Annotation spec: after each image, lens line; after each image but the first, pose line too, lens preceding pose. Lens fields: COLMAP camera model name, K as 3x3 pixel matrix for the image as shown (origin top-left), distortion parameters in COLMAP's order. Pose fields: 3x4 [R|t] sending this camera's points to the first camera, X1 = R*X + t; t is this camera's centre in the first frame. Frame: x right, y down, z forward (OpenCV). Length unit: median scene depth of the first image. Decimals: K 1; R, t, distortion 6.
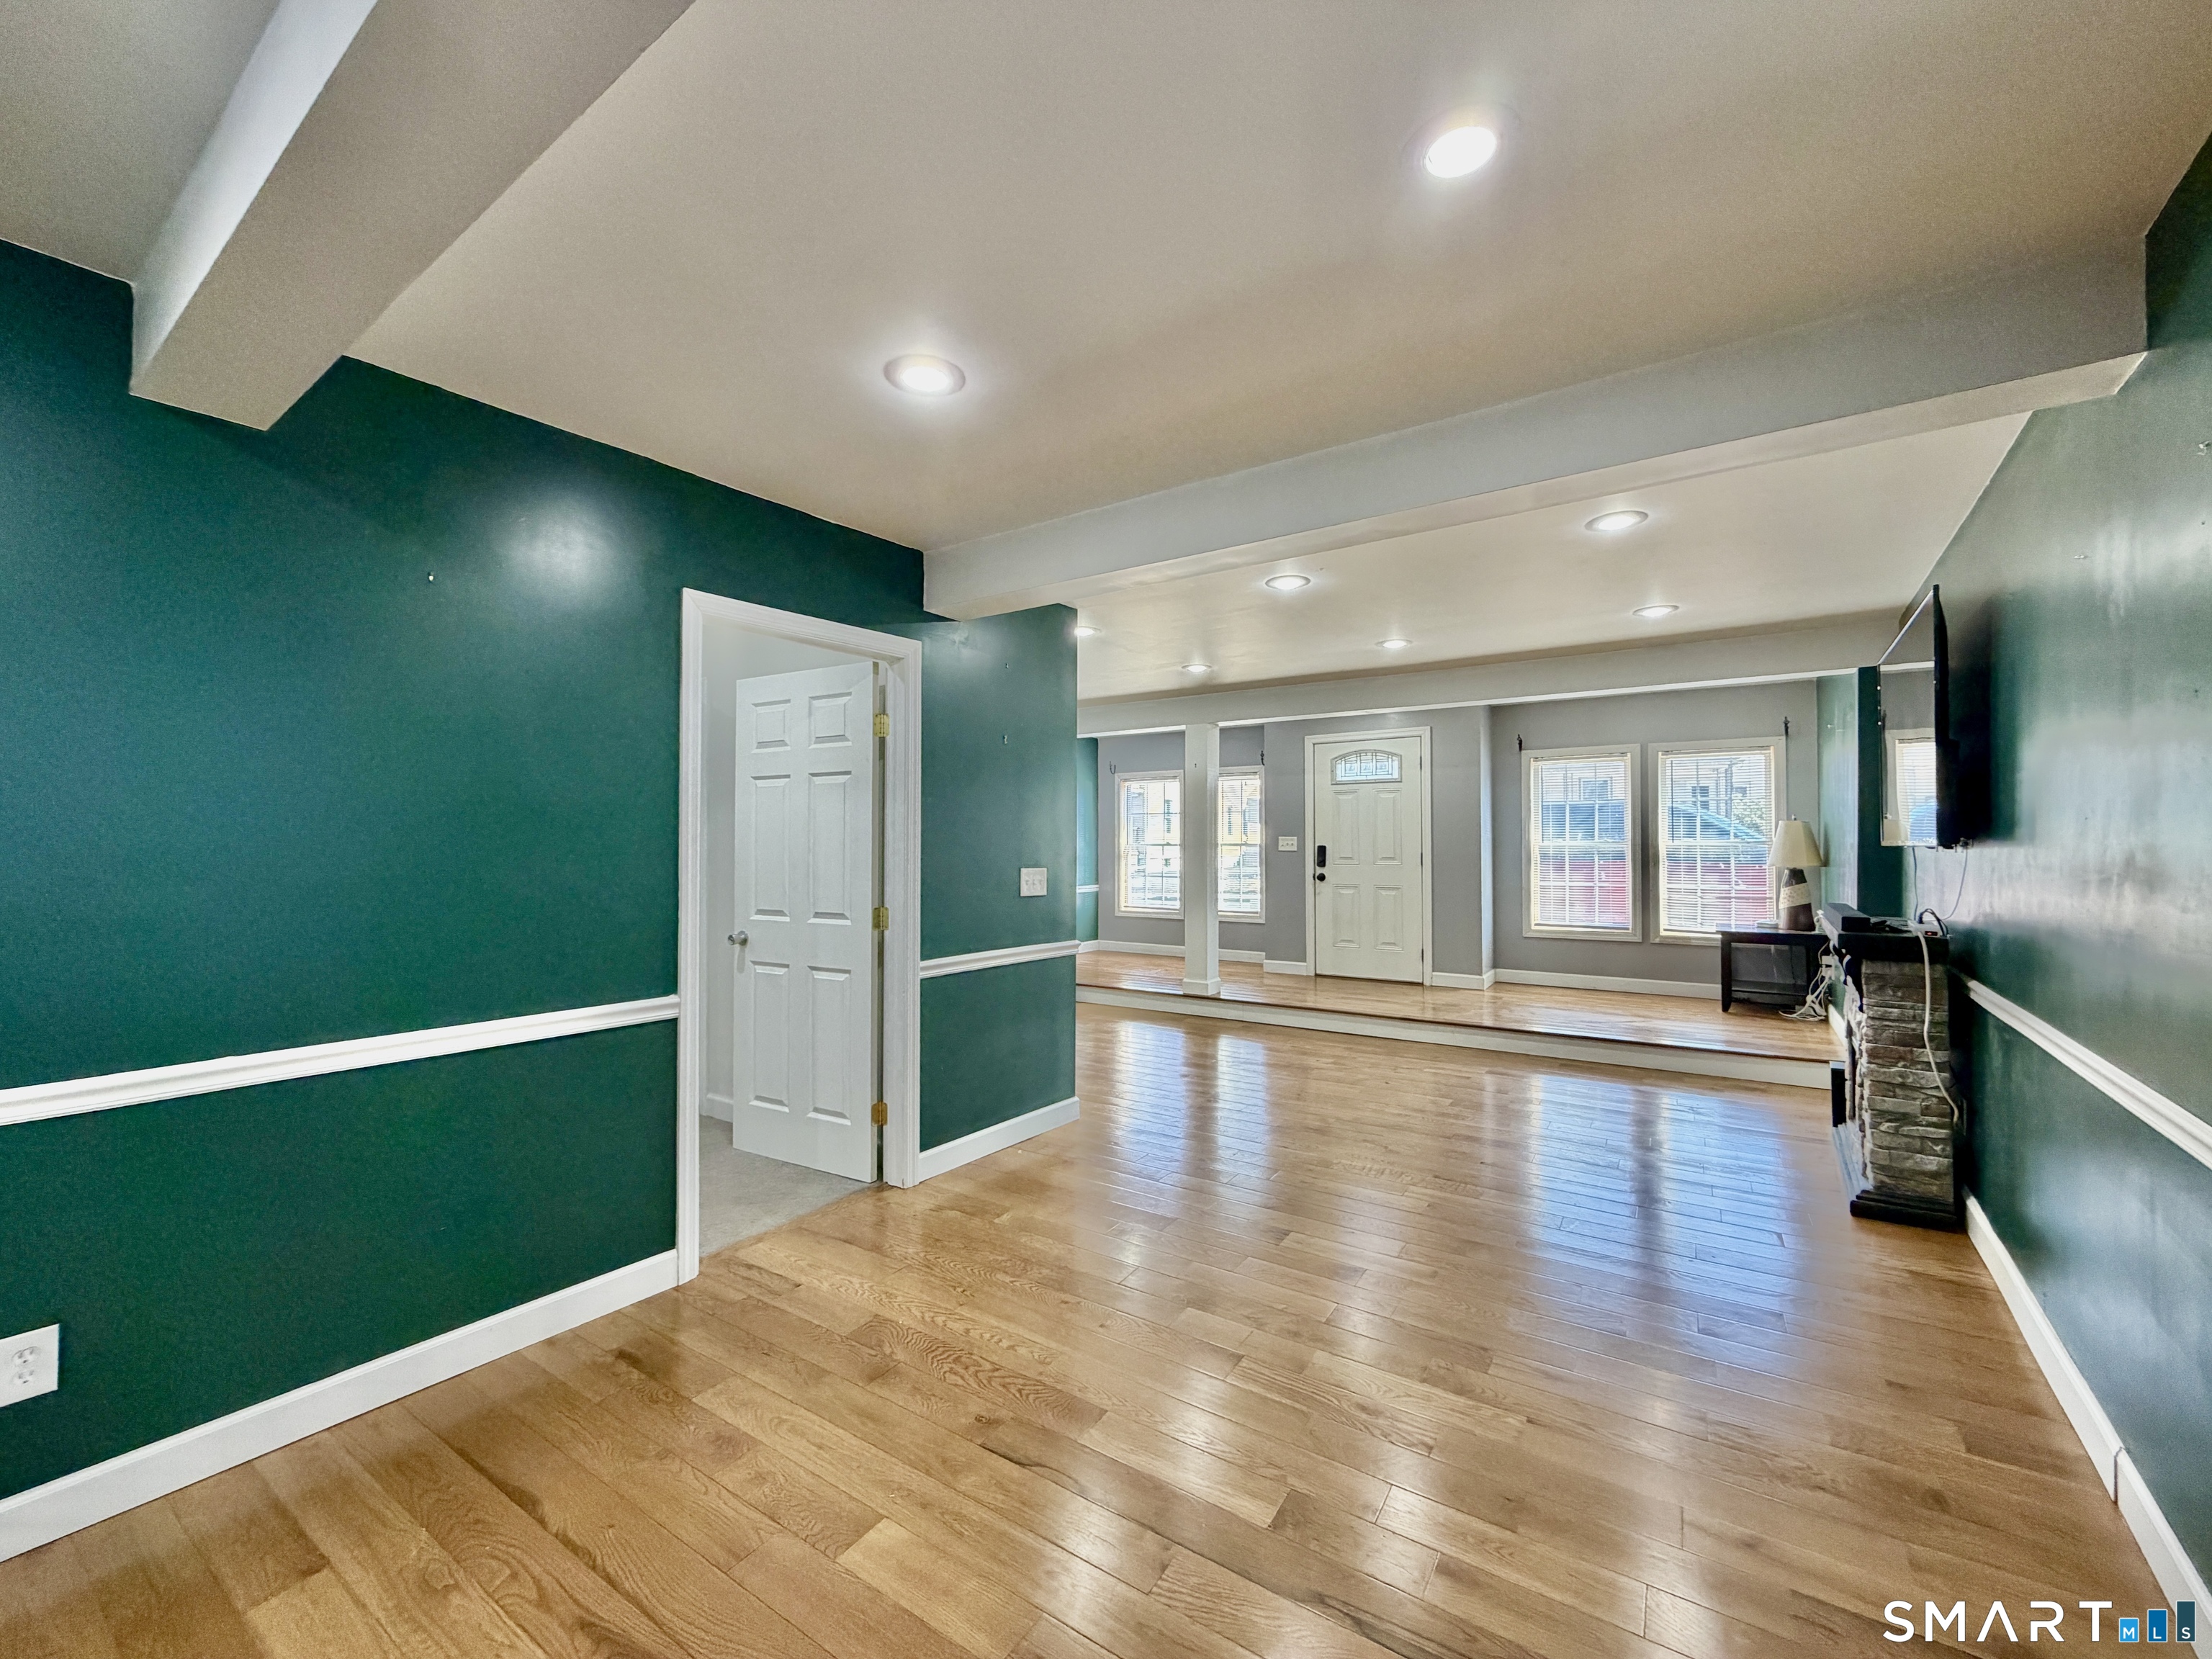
lens RADIAL K [[883.1, 0, 1102.8], [0, 883.1, 831.0], [0, 0, 1]] dist [0.000887, -0.000351]
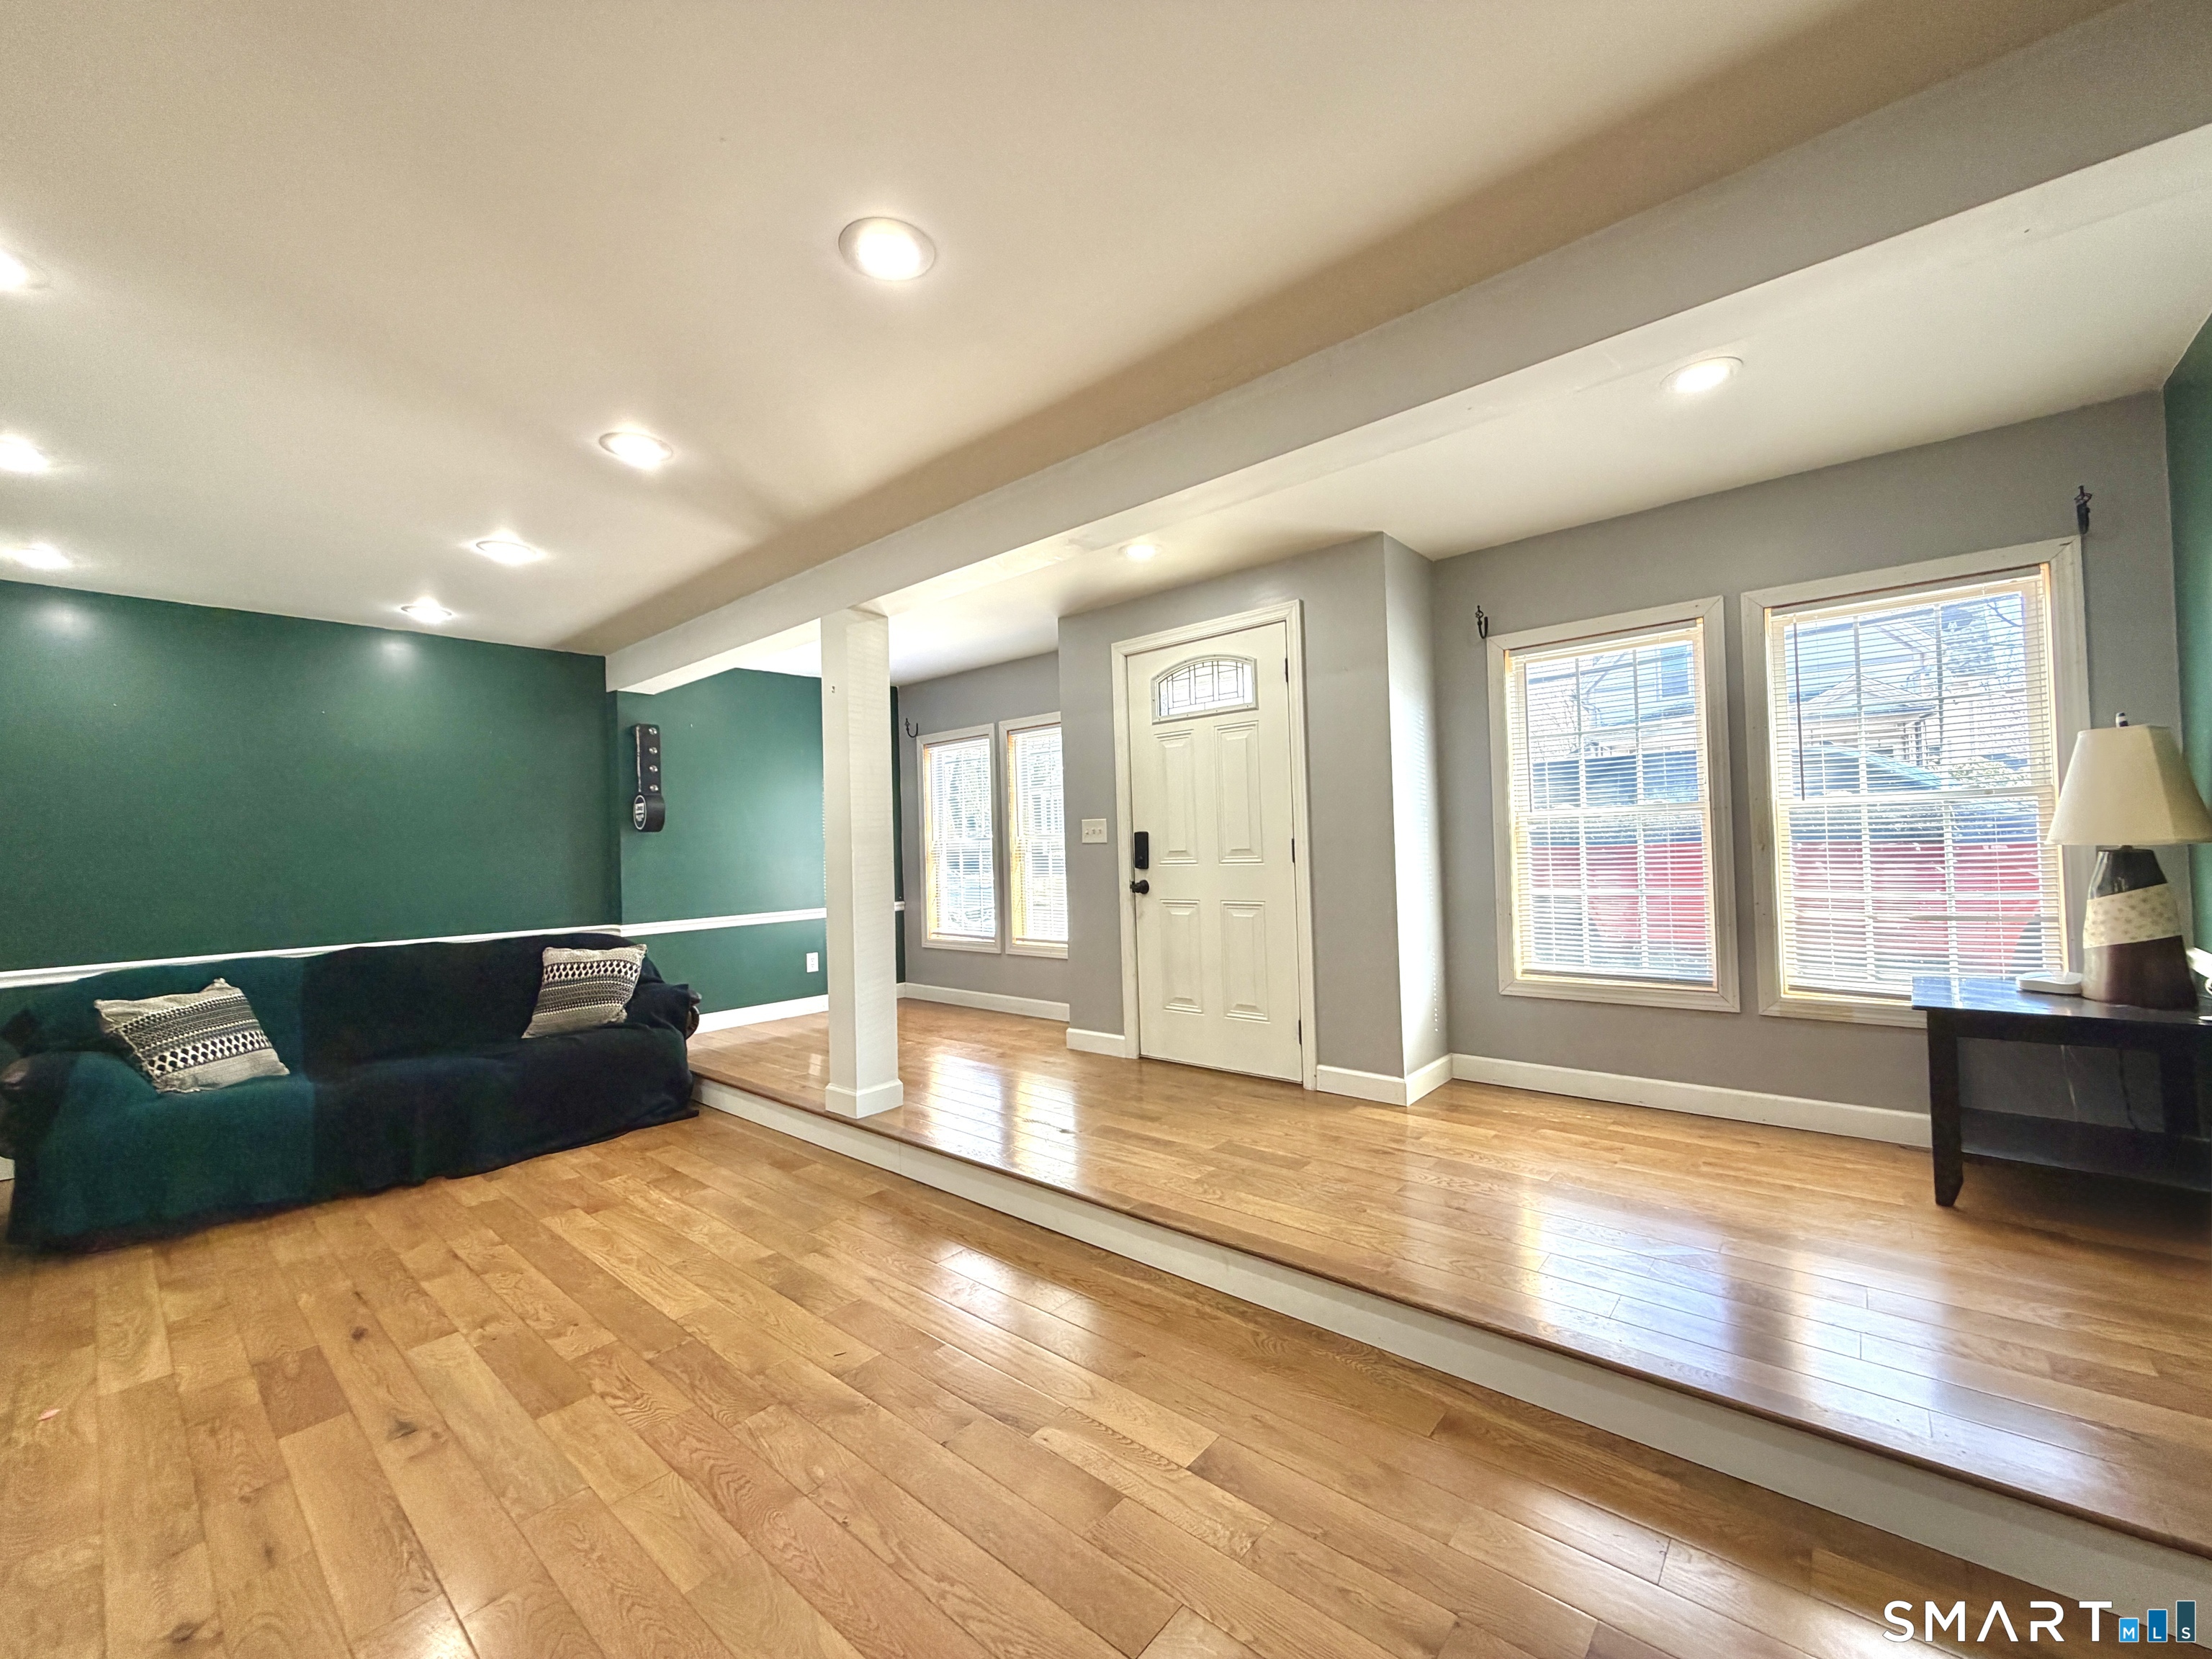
lens RADIAL K [[883.1, 0, 1102.8], [0, 883.1, 831.0], [0, 0, 1]] dist [0.000887, -0.000351]
pose [[0.991175, -0.030932, -0.128901, 0.326089], [0.030799, 0.999521, -0.003026, 0.018543], [0.128933, -0.000971, 0.991653, 0.471748]]
